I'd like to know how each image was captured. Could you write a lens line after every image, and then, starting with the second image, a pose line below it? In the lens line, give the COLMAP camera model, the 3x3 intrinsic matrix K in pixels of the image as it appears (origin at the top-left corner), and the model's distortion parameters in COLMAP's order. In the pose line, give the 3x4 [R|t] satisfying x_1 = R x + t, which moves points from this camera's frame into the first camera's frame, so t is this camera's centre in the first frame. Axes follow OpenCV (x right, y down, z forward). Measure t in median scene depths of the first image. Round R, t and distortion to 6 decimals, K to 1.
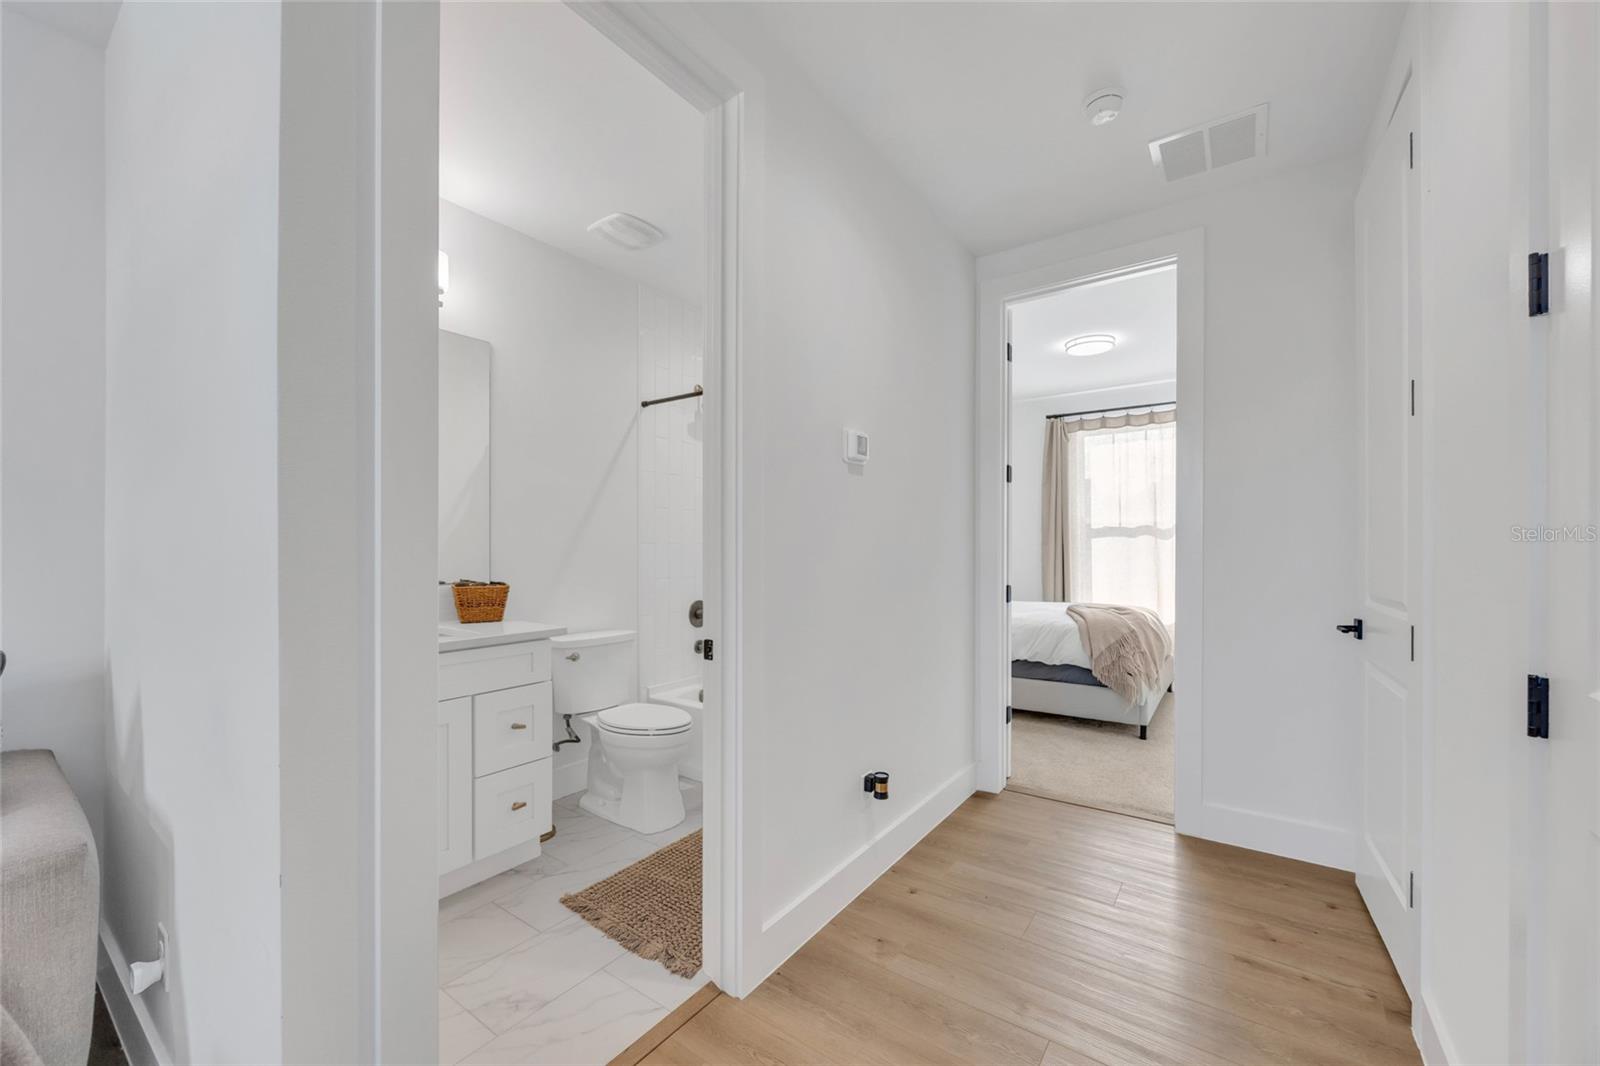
lens RADIAL K [[625.0, 0, 796.3], [0, 625.0, 535.6], [0, 0, 1]] dist [0.000882, -0.000088]
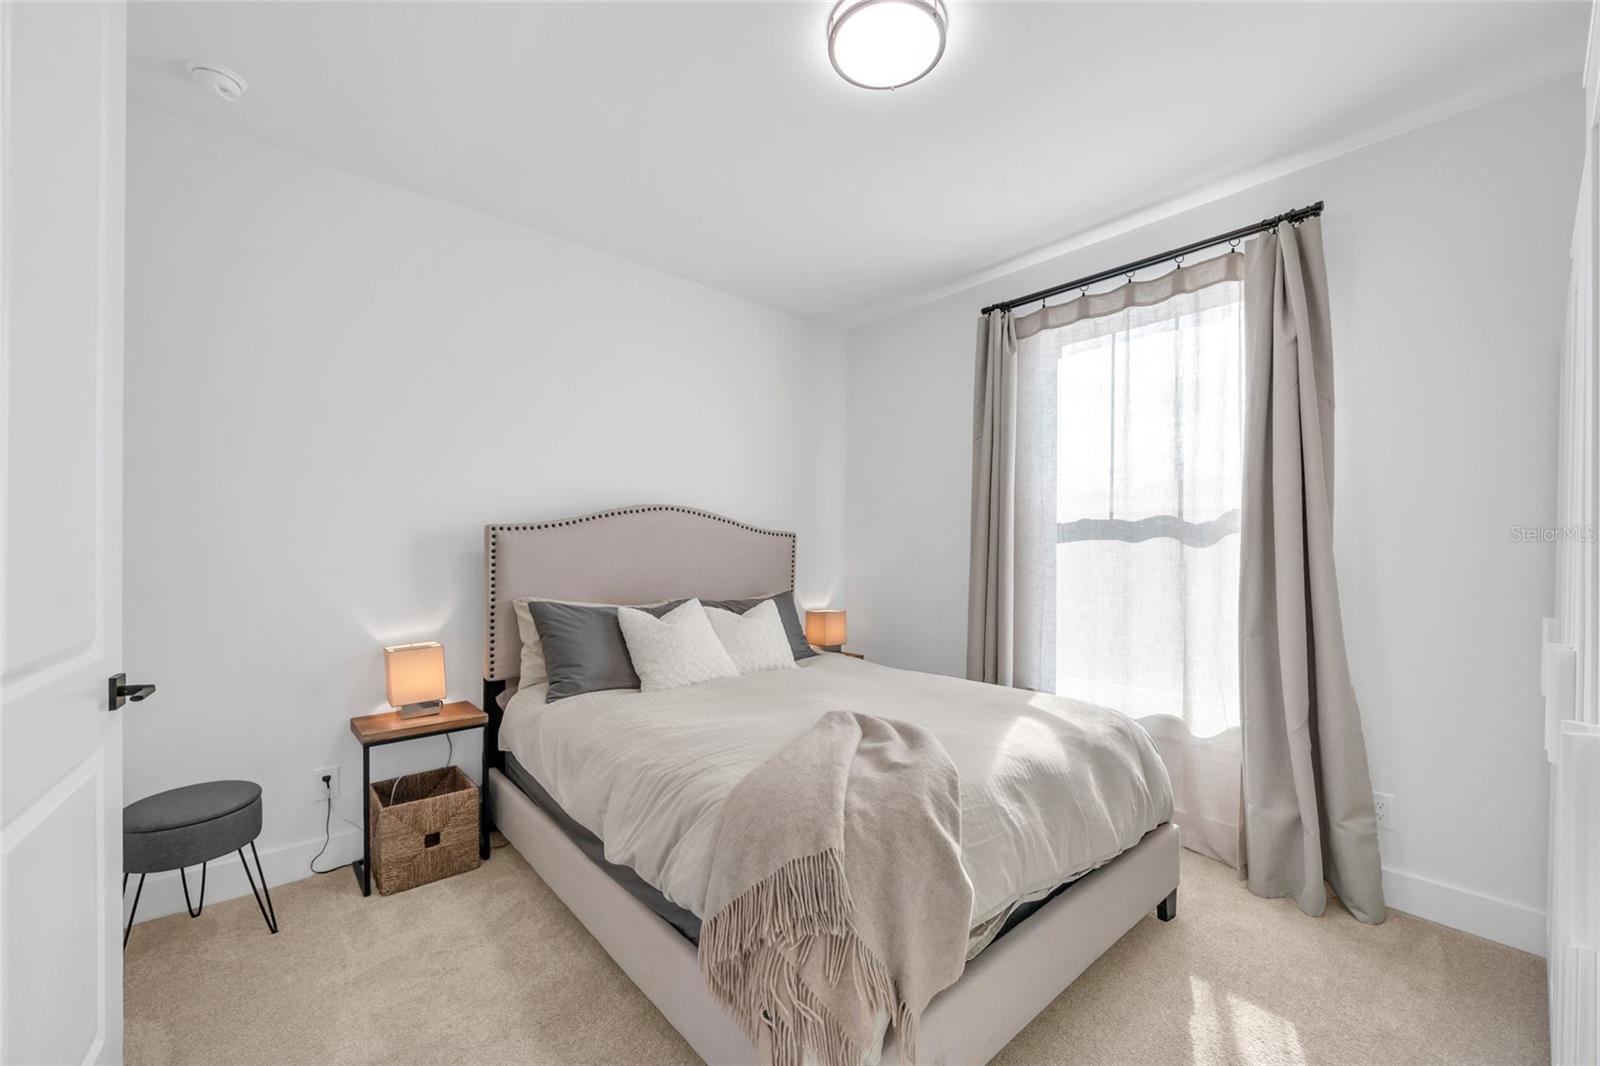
lens RADIAL K [[625.0, 0, 802.4], [0, 625.0, 540.4], [0, 0, 1]] dist [0.000882, -0.000088]
pose [[0.969639, 0.008229, -0.244403, 0.406947], [-0.004580, 0.999869, 0.015498, -0.004404], [0.244498, -0.013908, 0.969550, 0.476339]]
